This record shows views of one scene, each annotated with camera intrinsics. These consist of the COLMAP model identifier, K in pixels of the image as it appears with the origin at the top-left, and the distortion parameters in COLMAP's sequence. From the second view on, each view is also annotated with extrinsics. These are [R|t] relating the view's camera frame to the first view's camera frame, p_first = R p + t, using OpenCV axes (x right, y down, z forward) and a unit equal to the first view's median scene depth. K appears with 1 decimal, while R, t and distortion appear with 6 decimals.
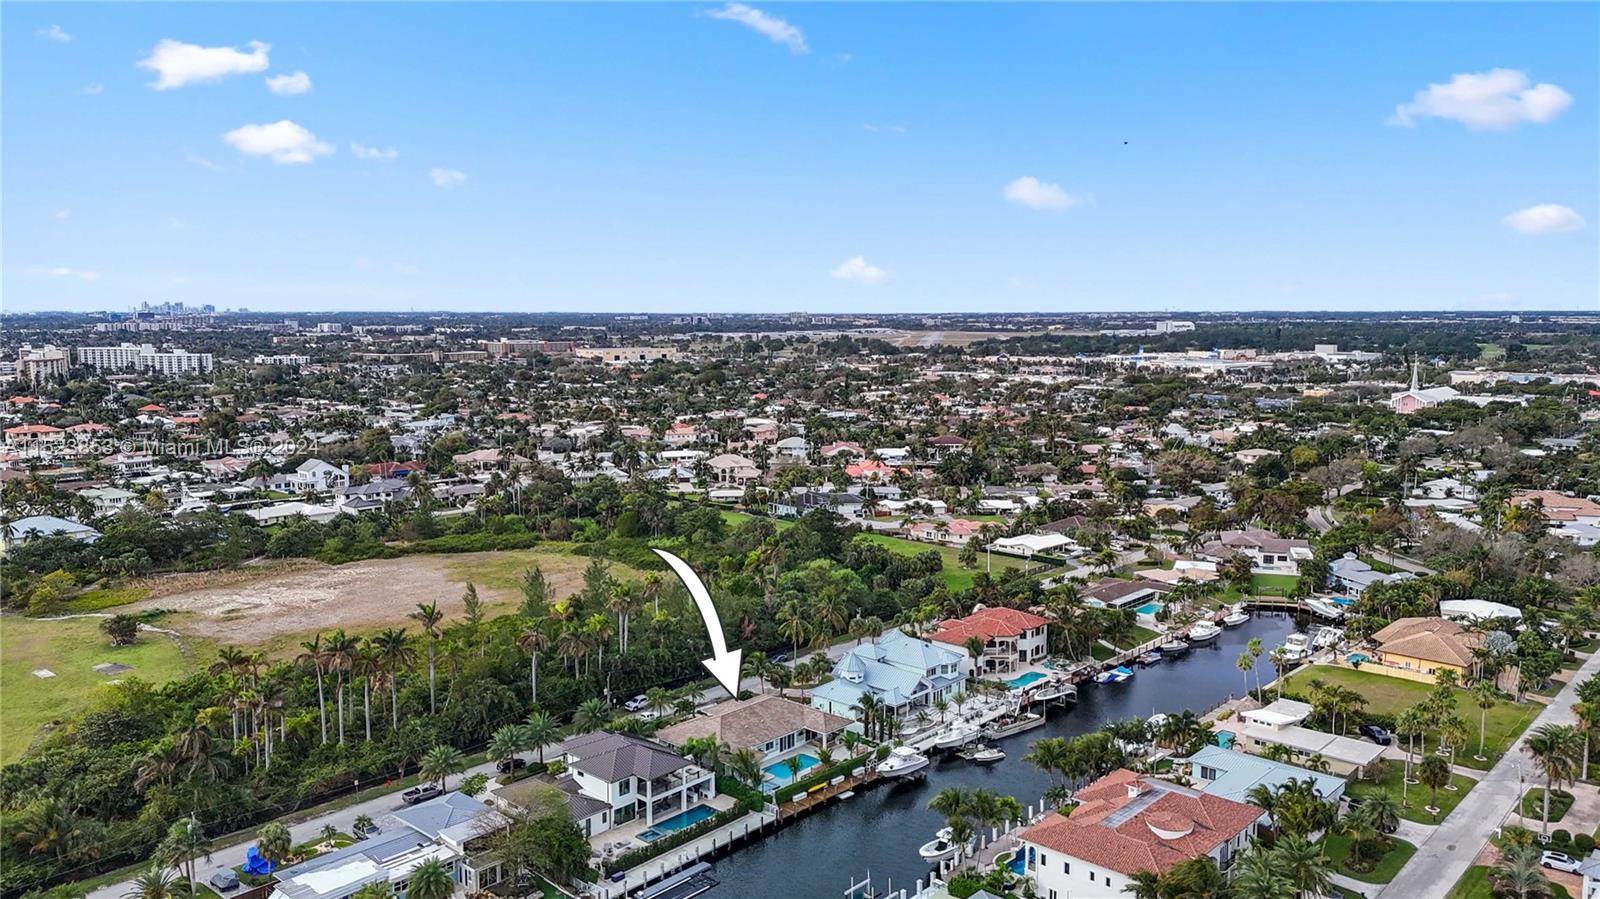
lens RADIAL K [[1169.8, 0, 804.1], [0, 1169.8, 460.5], [0, 0, 1]] dist [0.075203, -0.070578]
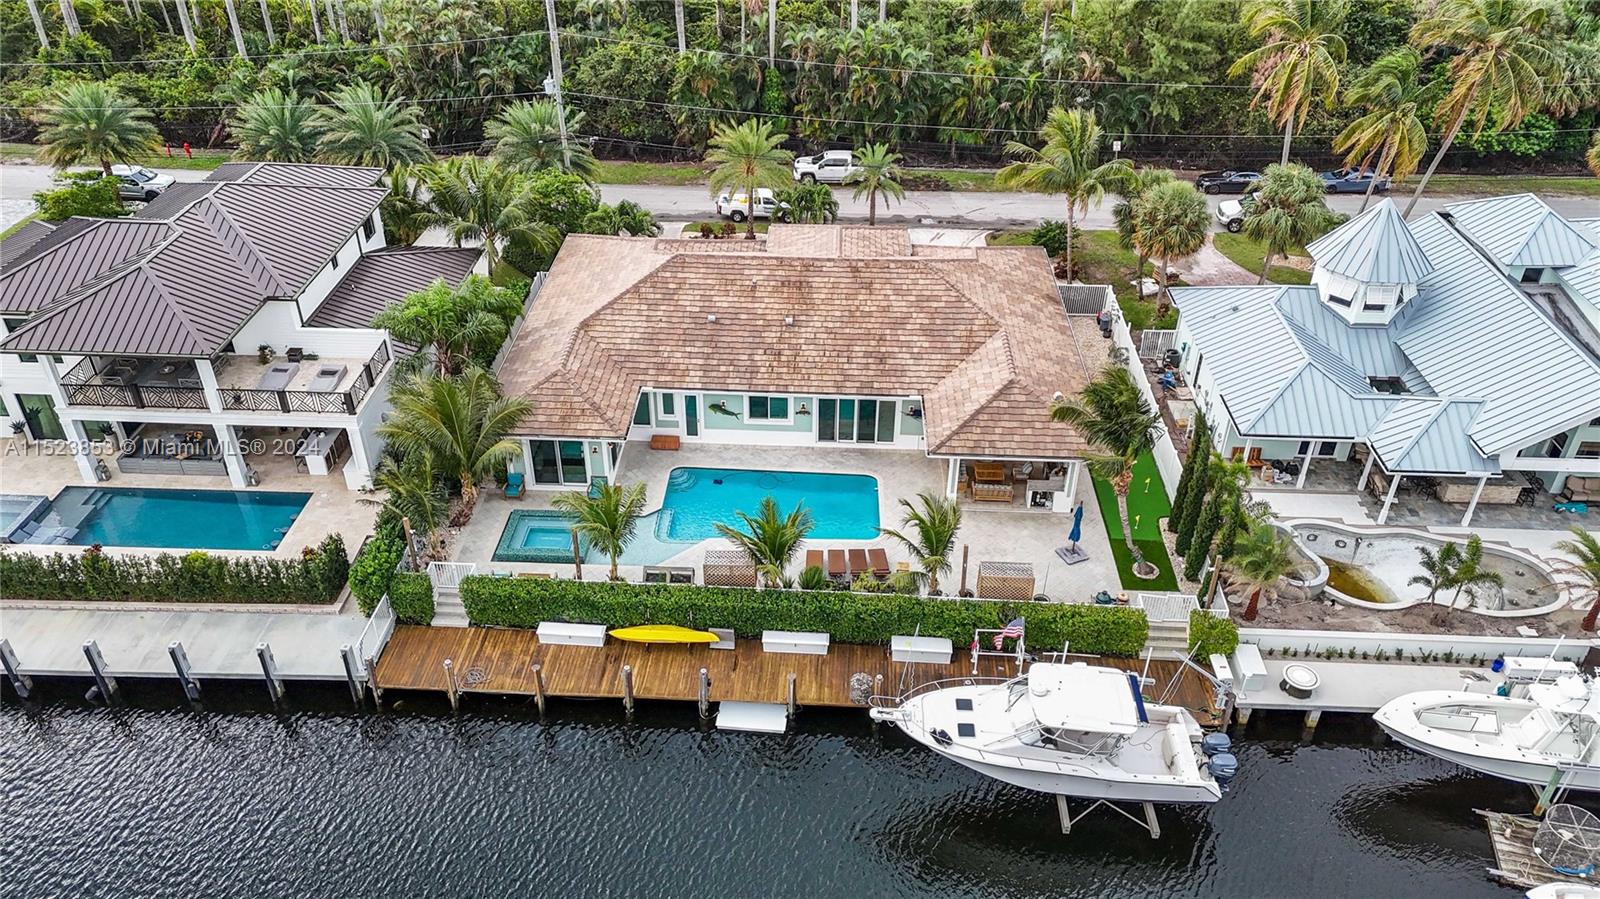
lens RADIAL K [[1169.8, 0, 807.4], [0, 1169.8, 451.7], [0, 0, 1]] dist [0.075203, -0.070578]
pose [[0.645814, 0.432001, -0.629523, 0.167730], [-0.106479, 0.867432, 0.486029, 0.114298], [0.756033, -0.246853, 0.606199, 0.853735]]
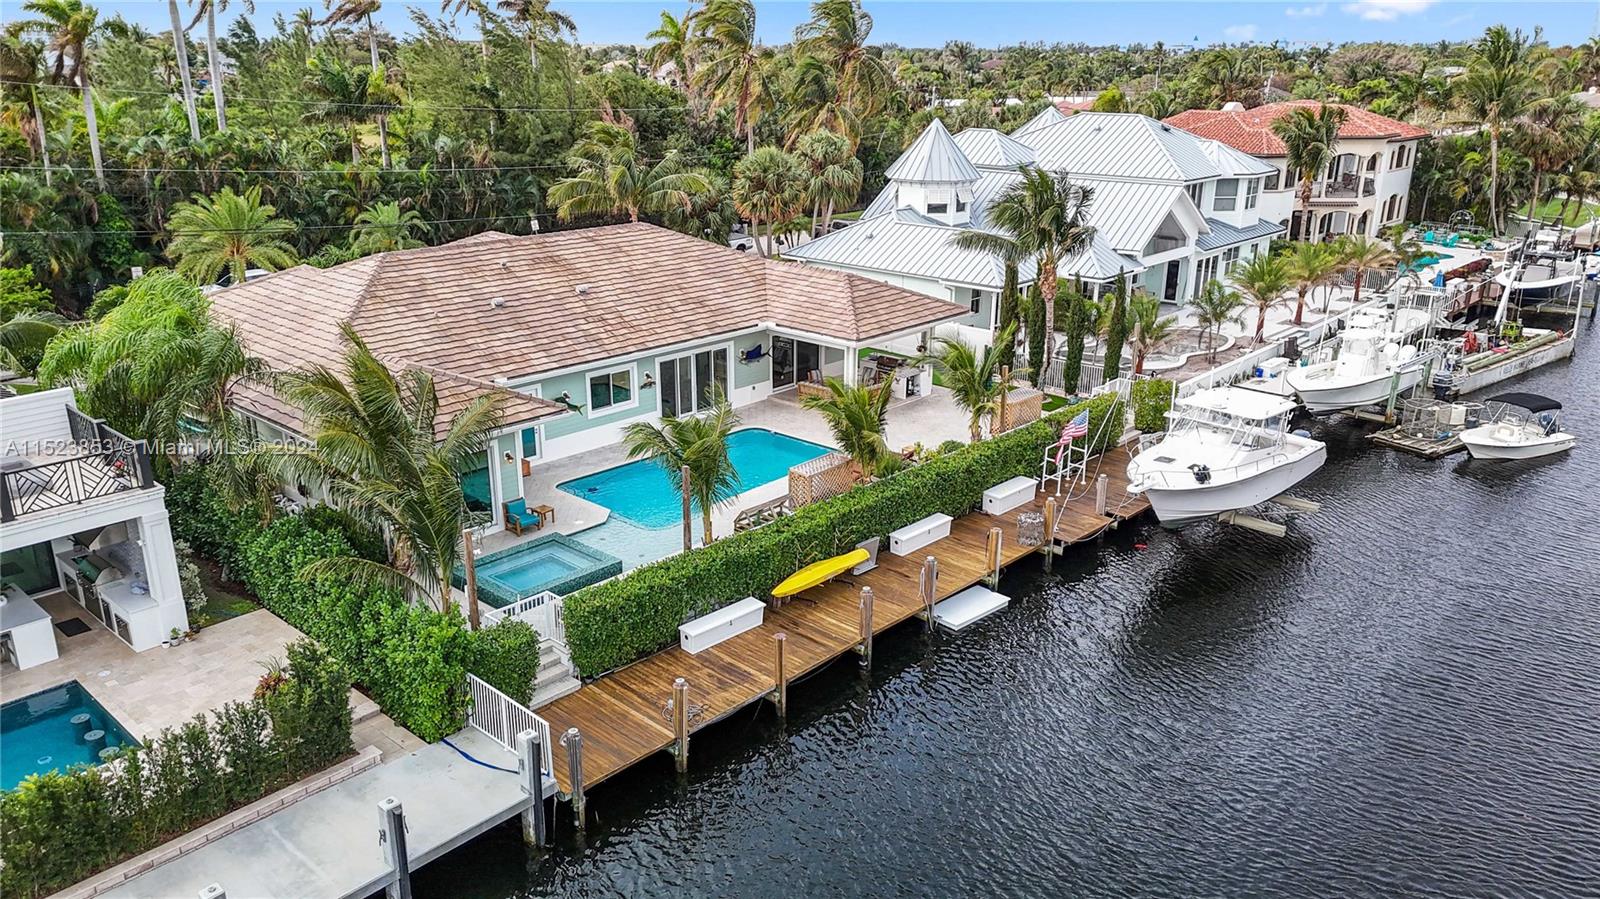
lens RADIAL K [[1169.8, 0, 802.8], [0, 1169.8, 459.0], [0, 0, 1]] dist [0.075203, -0.070578]
pose [[0.999996, 0.002670, 0.000905, 0.007769], [-0.002798, 0.979154, 0.203099, 0.215855], [-0.000344, -0.203100, 0.979158, 0.797083]]
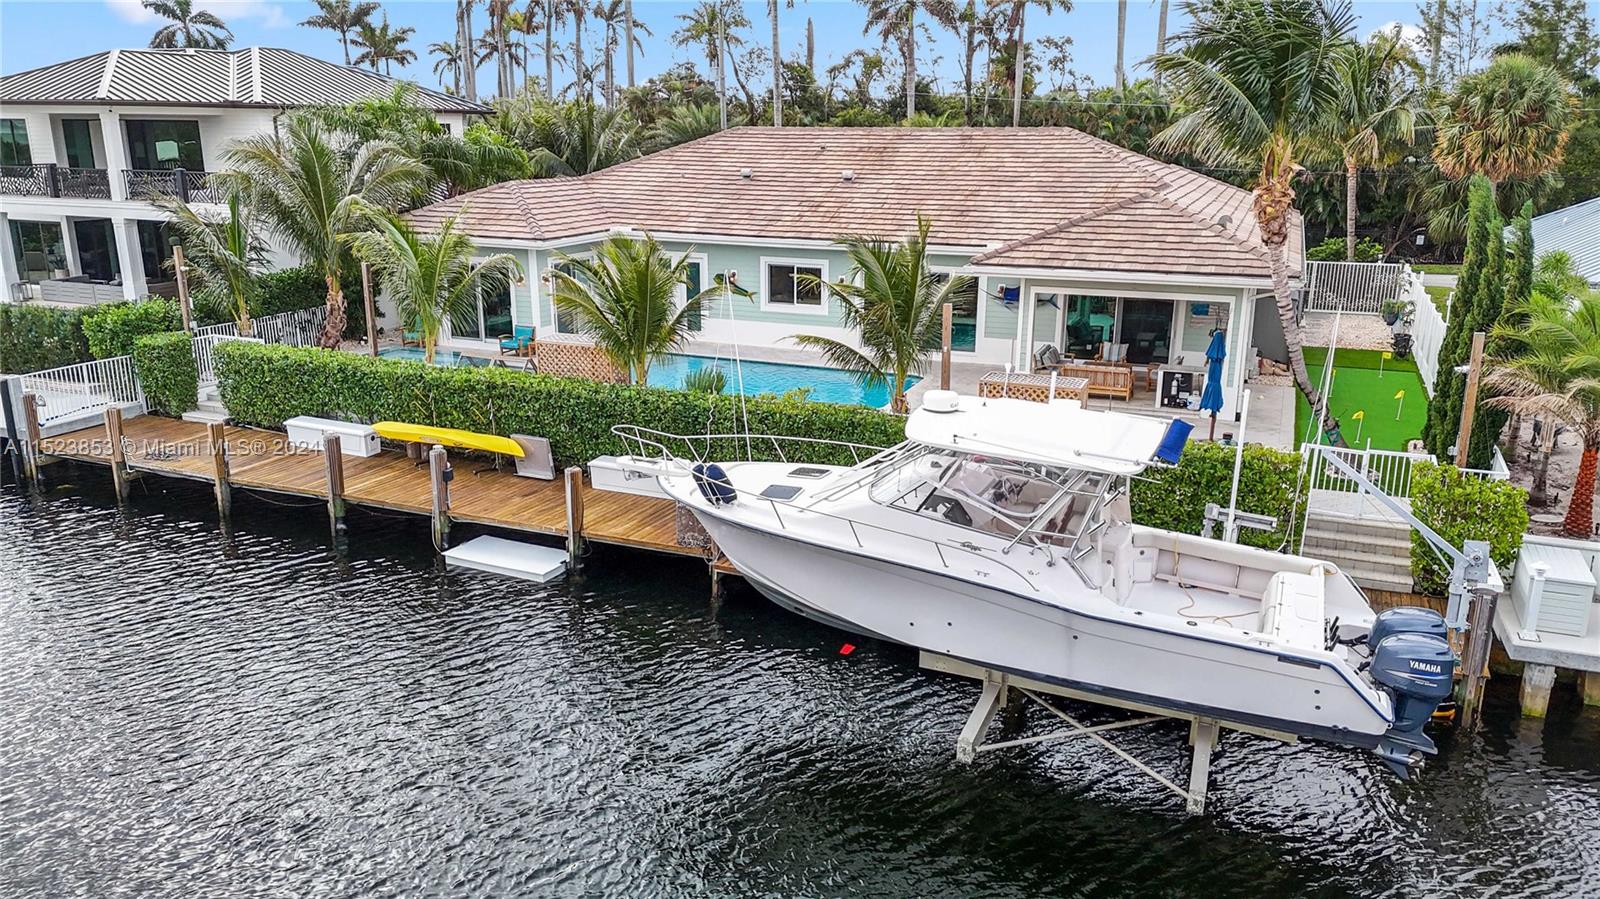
lens RADIAL K [[1169.8, 0, 806.5], [0, 1169.8, 456.8], [0, 0, 1]] dist [0.075203, -0.070578]
pose [[0.341283, 0.252251, -0.905481, 0.160960], [-0.123812, 0.966988, 0.222720, 0.233309], [0.931771, 0.036099, 0.361248, 0.958846]]
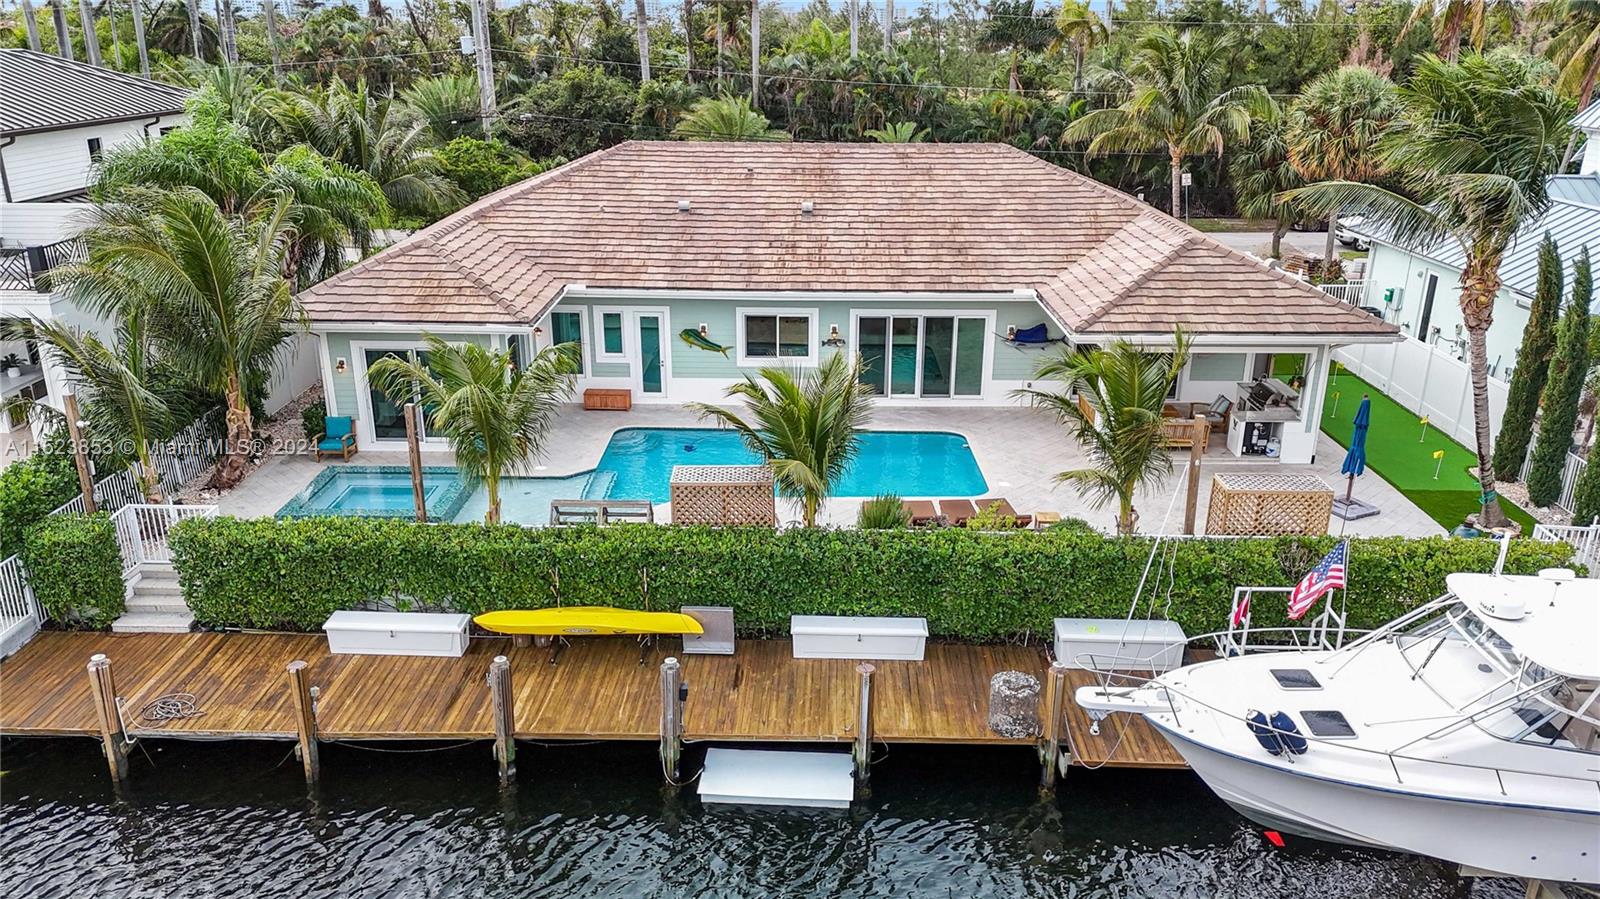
lens RADIAL K [[1169.8, 0, 805.4], [0, 1169.8, 455.2], [0, 0, 1]] dist [0.075203, -0.070578]
pose [[0.672303, 0.253702, -0.695445, 0.103924], [-0.099225, 0.961846, 0.254963, 0.220879], [0.733596, -0.102407, 0.671825, 0.908030]]
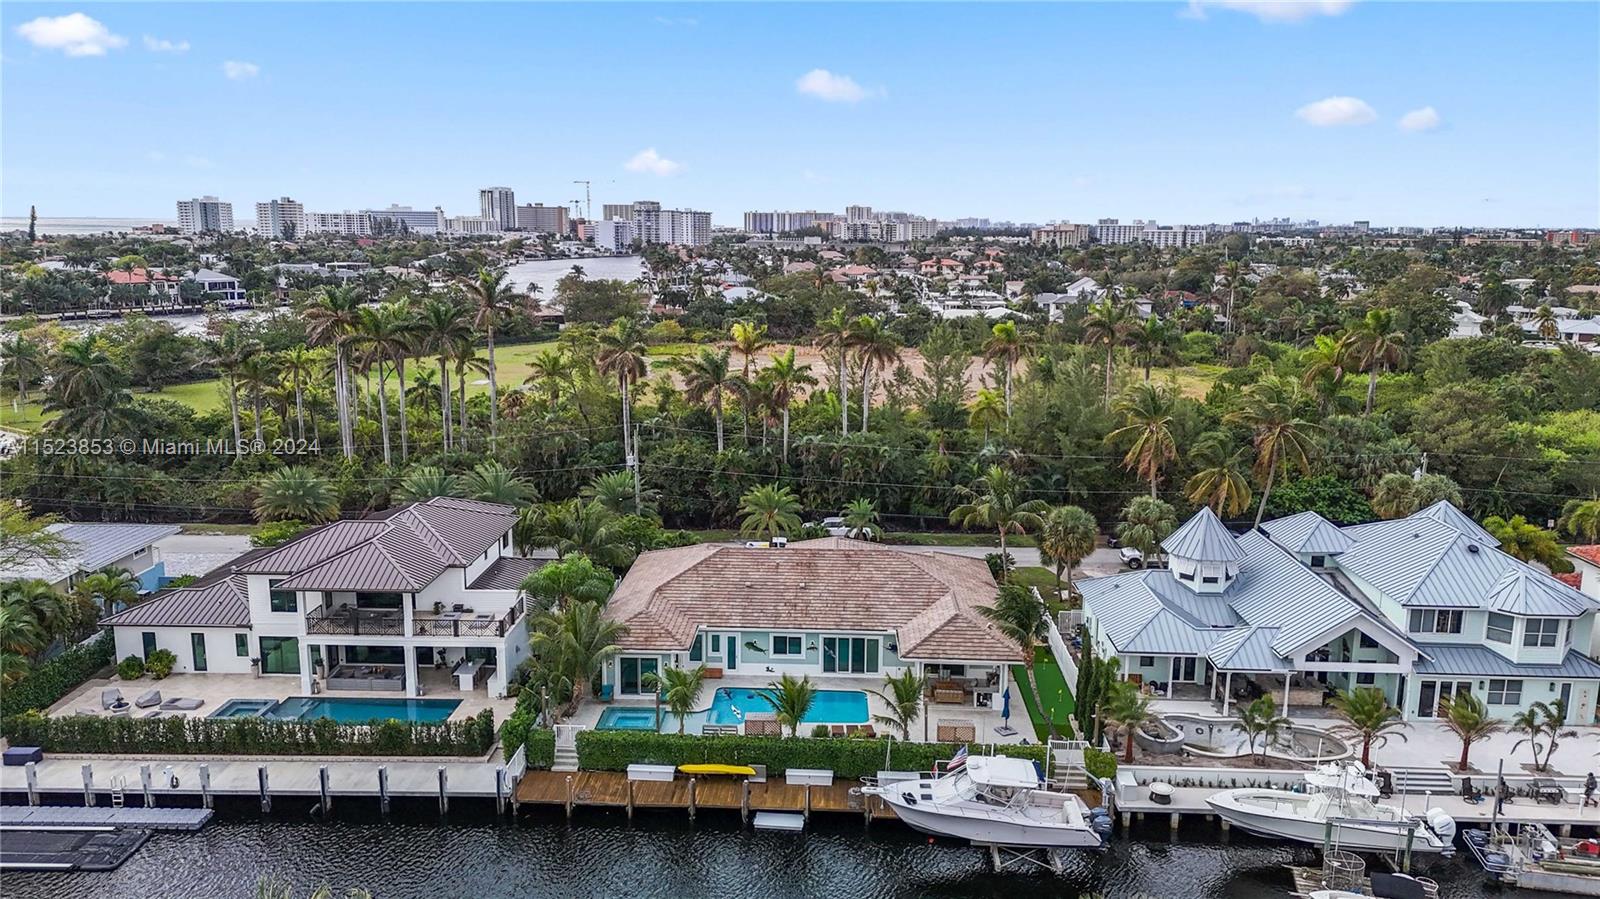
lens RADIAL K [[1169.8, 0, 804.9], [0, 1169.8, 441.2], [0, 0, 1]] dist [0.075203, -0.070578]
pose [[0.646432, 0.143706, -0.749316, 0.275192], [-0.103016, 0.989548, 0.100908, 0.135461], [0.755985, 0.011961, 0.654480, 0.760336]]
